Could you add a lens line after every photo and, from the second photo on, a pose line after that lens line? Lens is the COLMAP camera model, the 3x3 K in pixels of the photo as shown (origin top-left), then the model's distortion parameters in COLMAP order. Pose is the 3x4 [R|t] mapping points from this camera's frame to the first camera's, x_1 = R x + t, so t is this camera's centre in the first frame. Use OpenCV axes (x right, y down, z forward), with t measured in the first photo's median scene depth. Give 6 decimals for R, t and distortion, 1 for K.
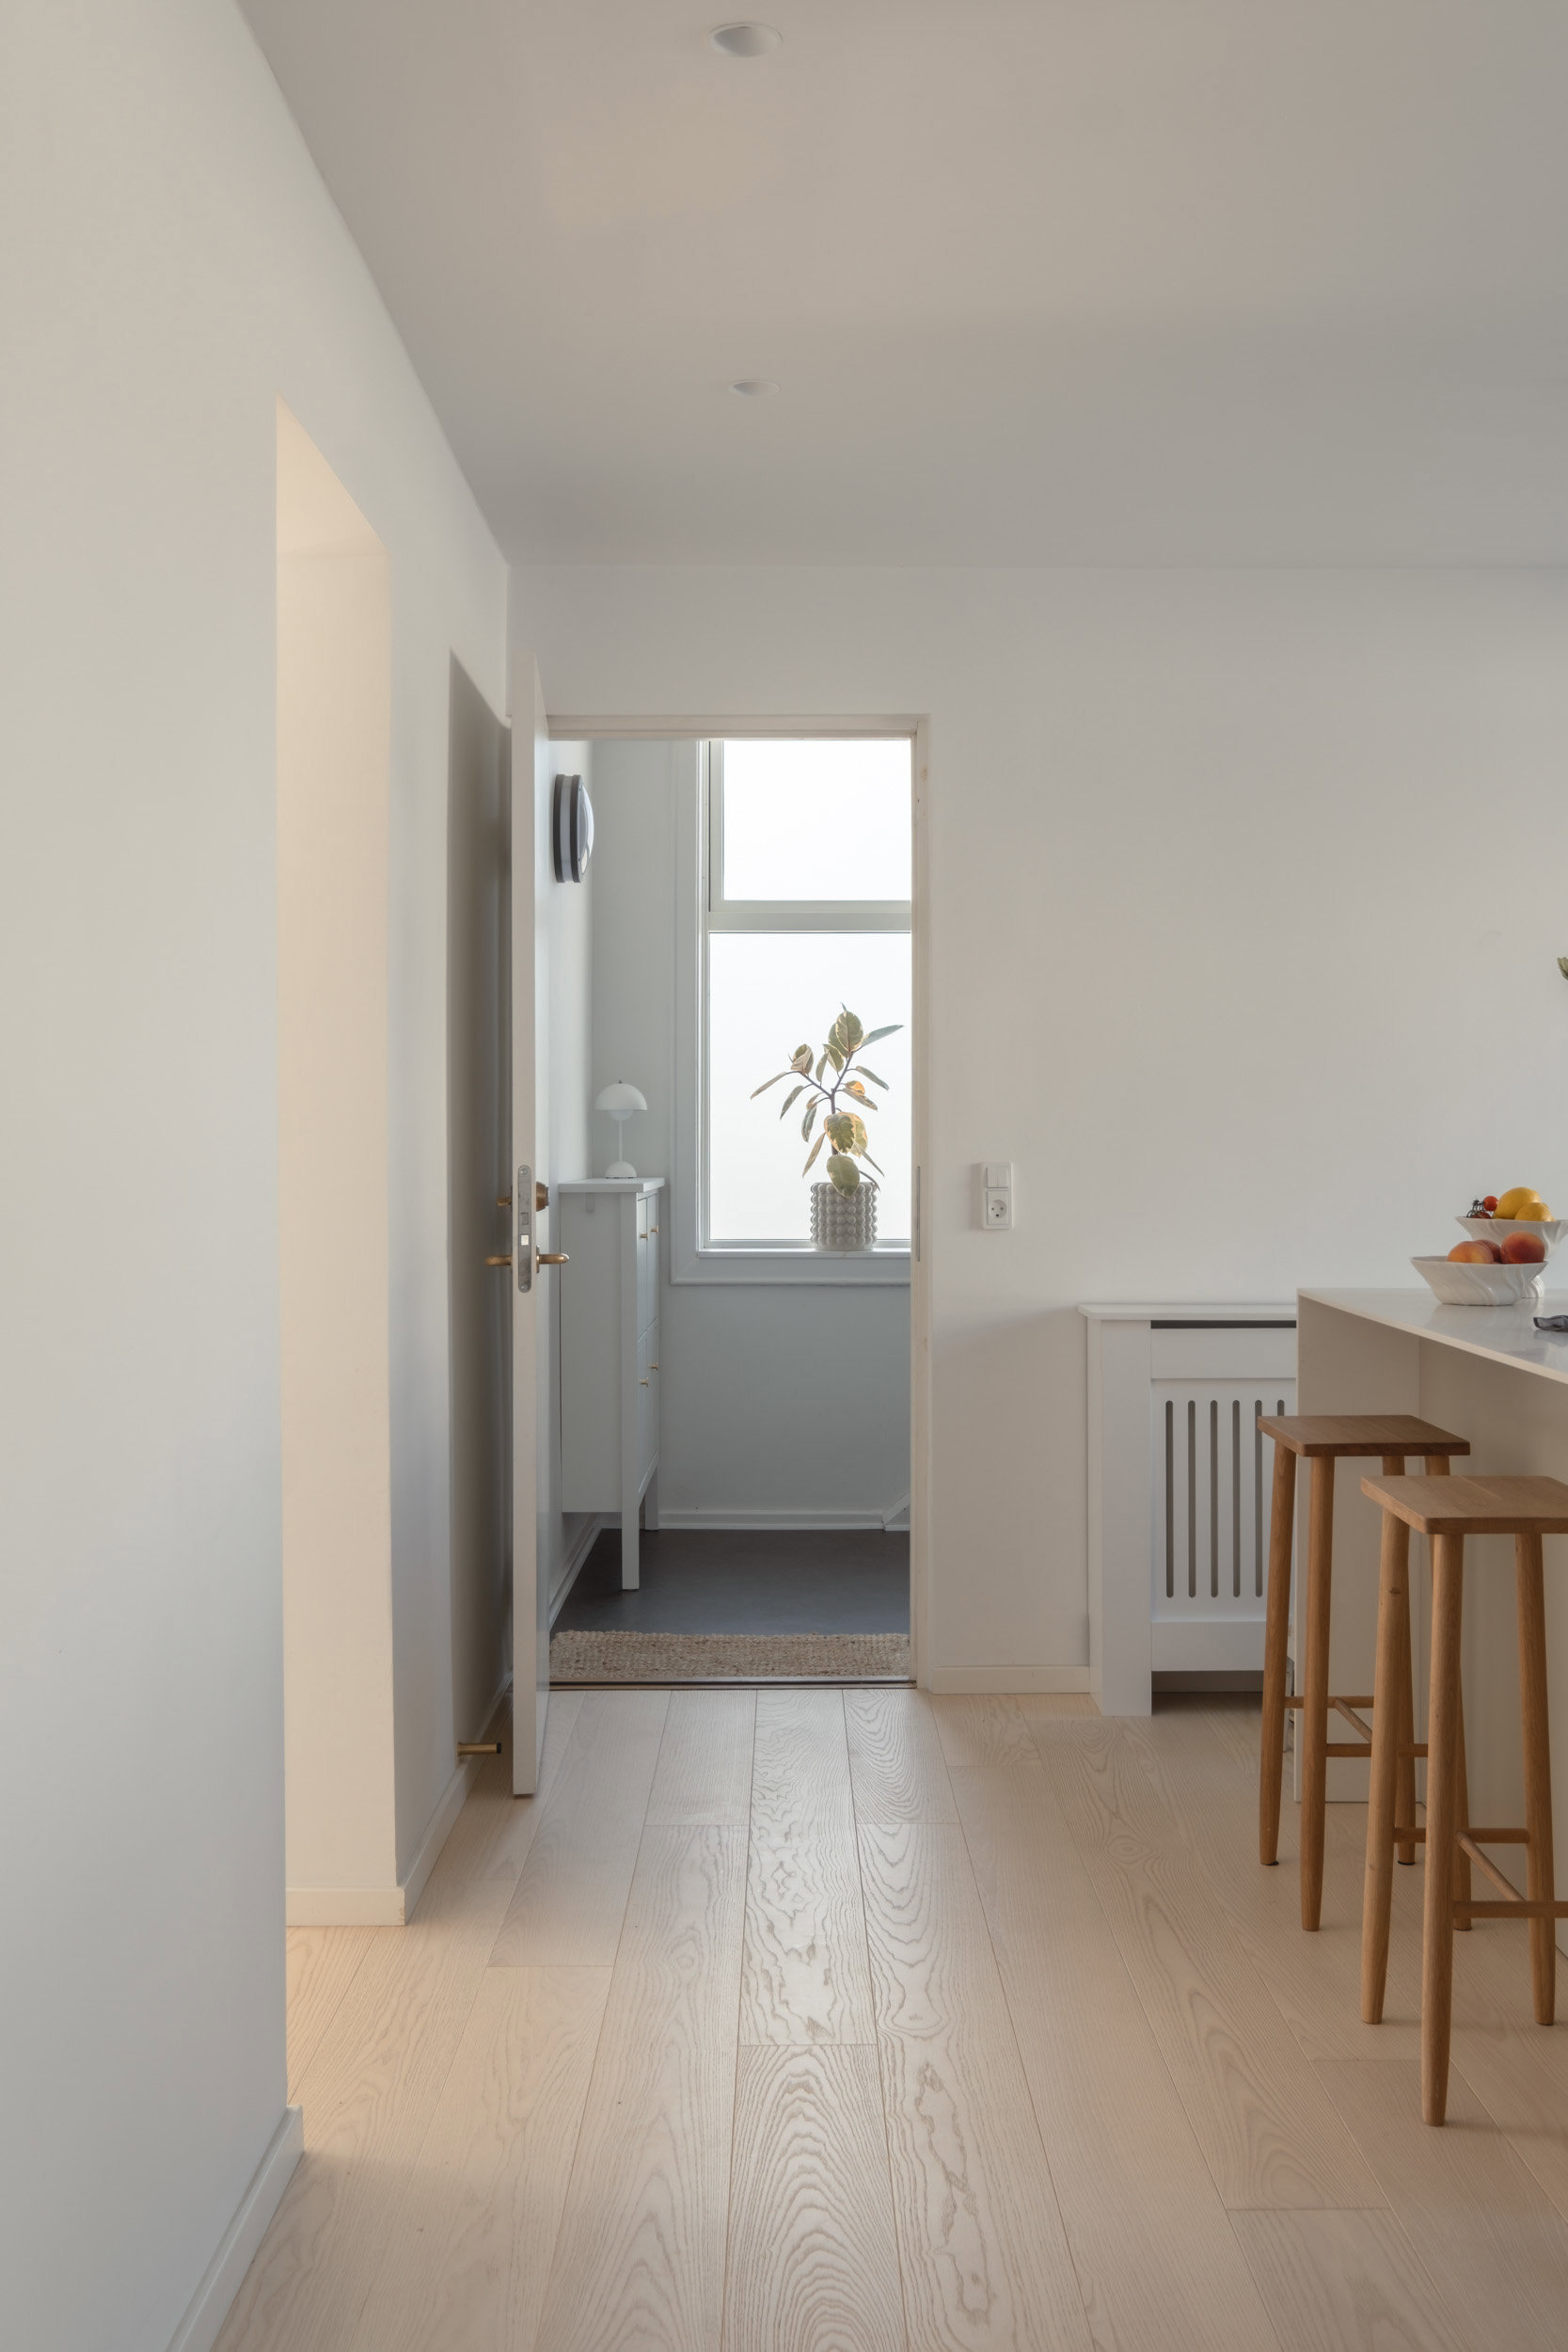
lens RADIAL K [[2333.1, 0, 784.0], [0, 2333.1, 1176.0], [0, 0, 1]] dist [-0.005158, -0.003547]
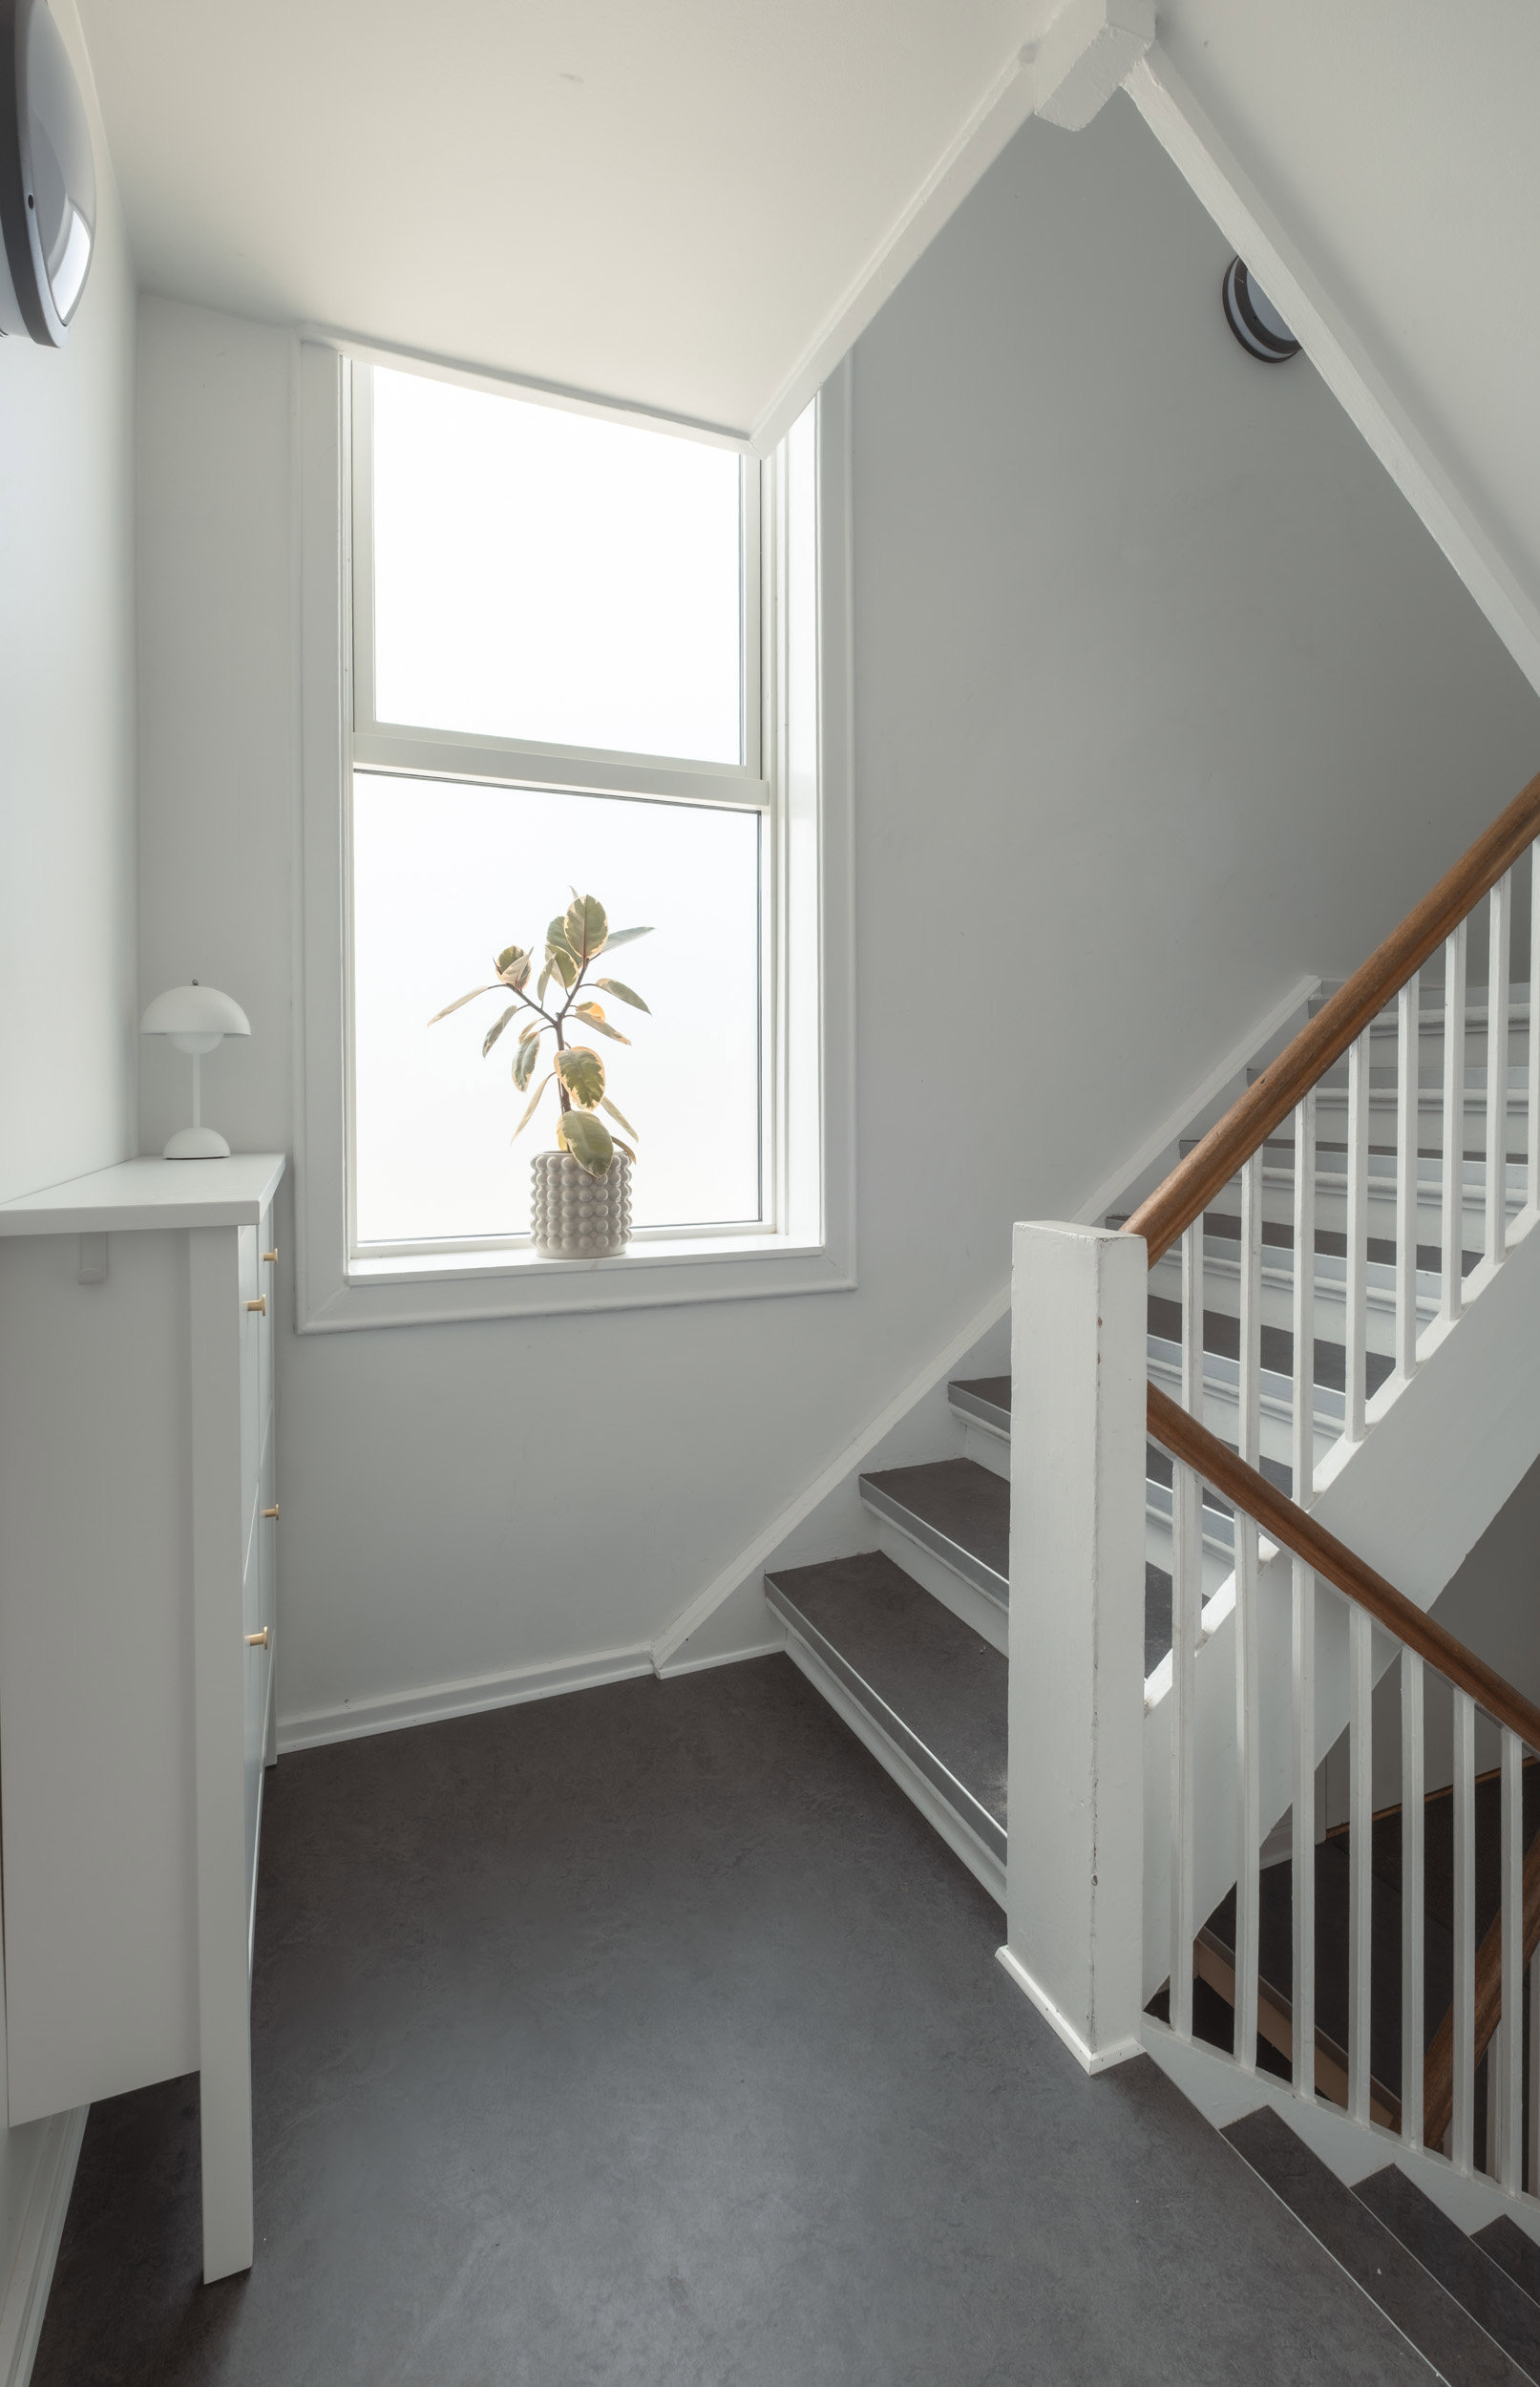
lens RADIAL K [[1175.3, 0, 870.7], [0, 1175.3, 1101.6], [0, 0, 1]] dist [-0.002595, -0.000738]
pose [[0.902198, -0.005509, 0.431286, -0.044982], [0.009763, 0.999923, -0.007650, -0.008482], [-0.431211, 0.011112, 0.902183, 0.666011]]
